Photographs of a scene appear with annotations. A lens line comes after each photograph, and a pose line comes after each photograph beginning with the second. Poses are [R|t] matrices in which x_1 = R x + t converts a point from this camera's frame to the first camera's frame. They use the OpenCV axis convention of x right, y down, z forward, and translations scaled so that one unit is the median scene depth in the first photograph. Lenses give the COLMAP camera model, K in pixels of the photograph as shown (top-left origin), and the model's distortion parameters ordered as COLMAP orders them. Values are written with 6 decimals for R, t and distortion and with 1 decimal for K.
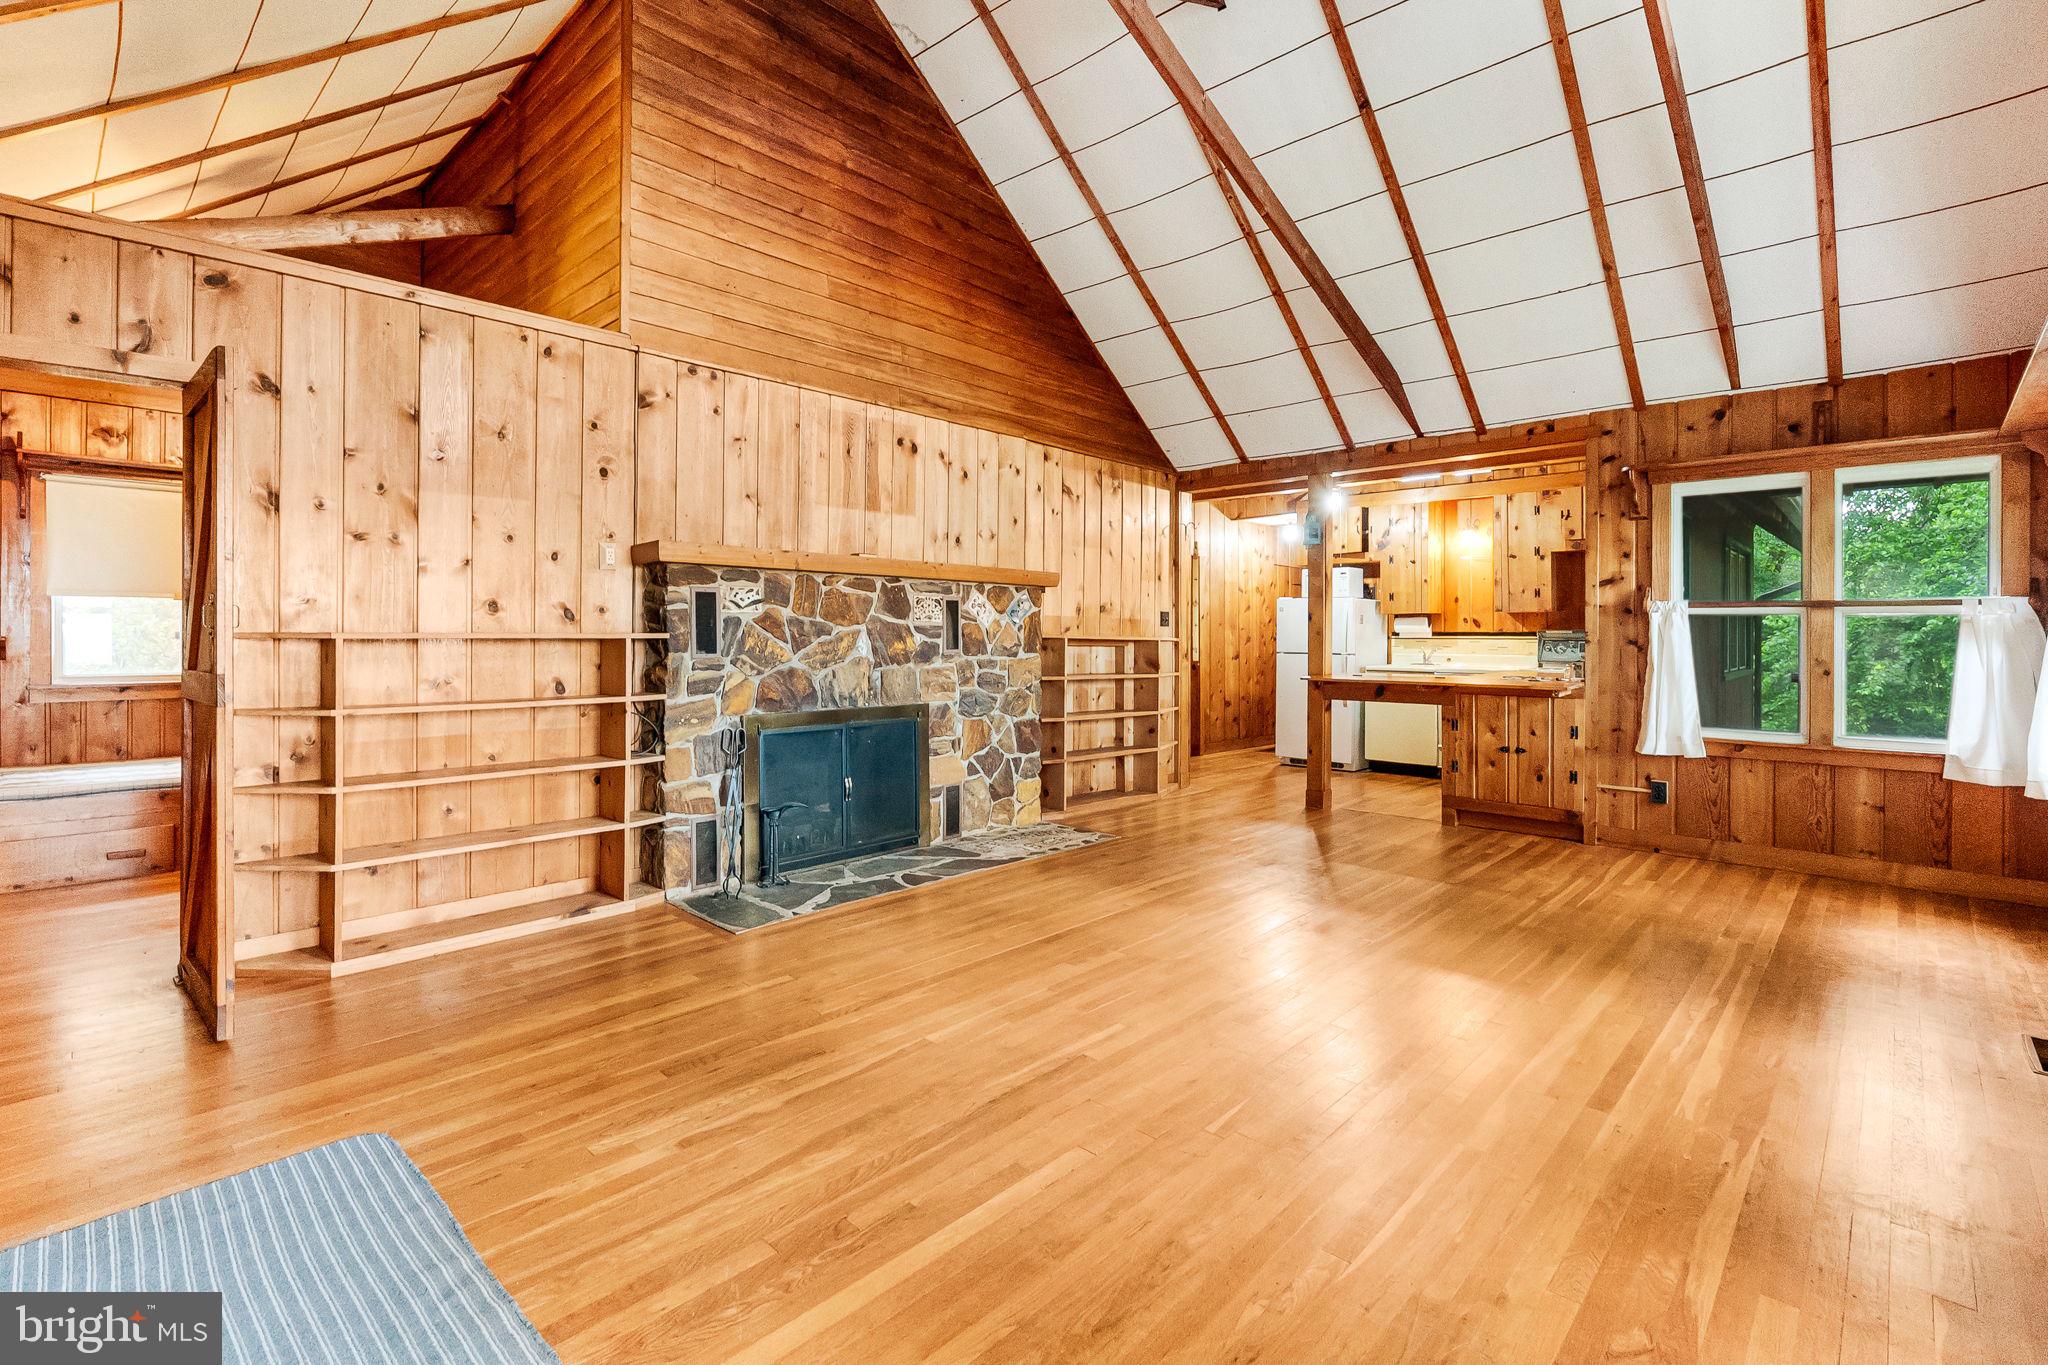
lens RADIAL K [[925.9, 0, 1029.5], [0, 925.9, 634.8], [0, 0, 1]] dist [-0.016951, -0.000106]
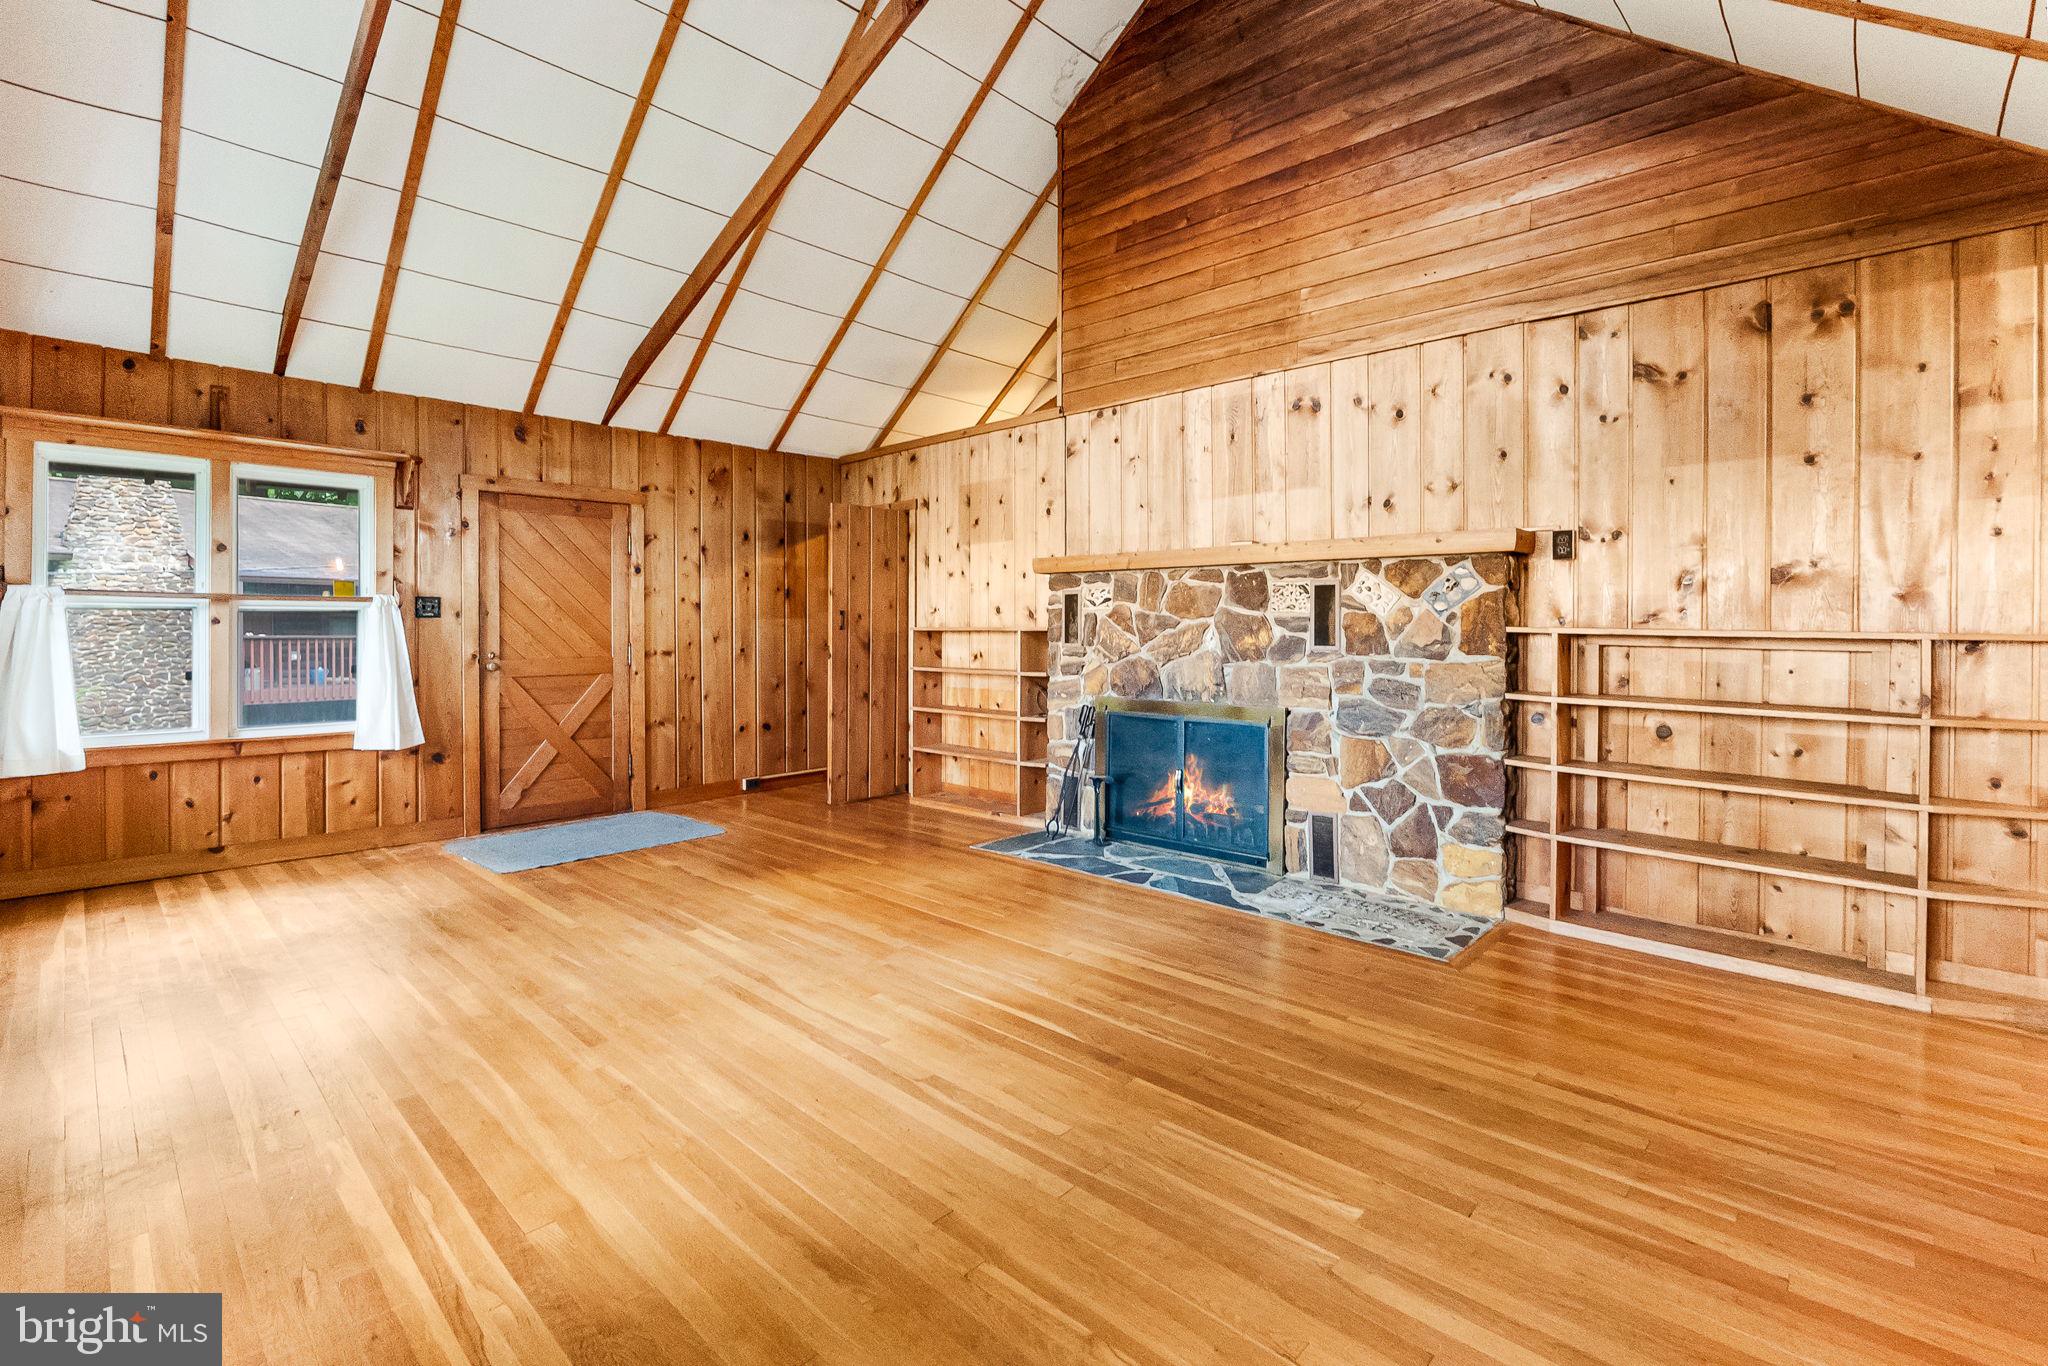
lens RADIAL K [[925.9, 0, 1030.5], [0, 925.9, 631.7], [0, 0, 1]] dist [-0.016951, -0.000106]
pose [[0.002478, 0.002153, -0.999995, 0.764123], [-0.000572, 0.999998, 0.002152, 0.001772], [0.999997, 0.000566, 0.002479, 0.790656]]
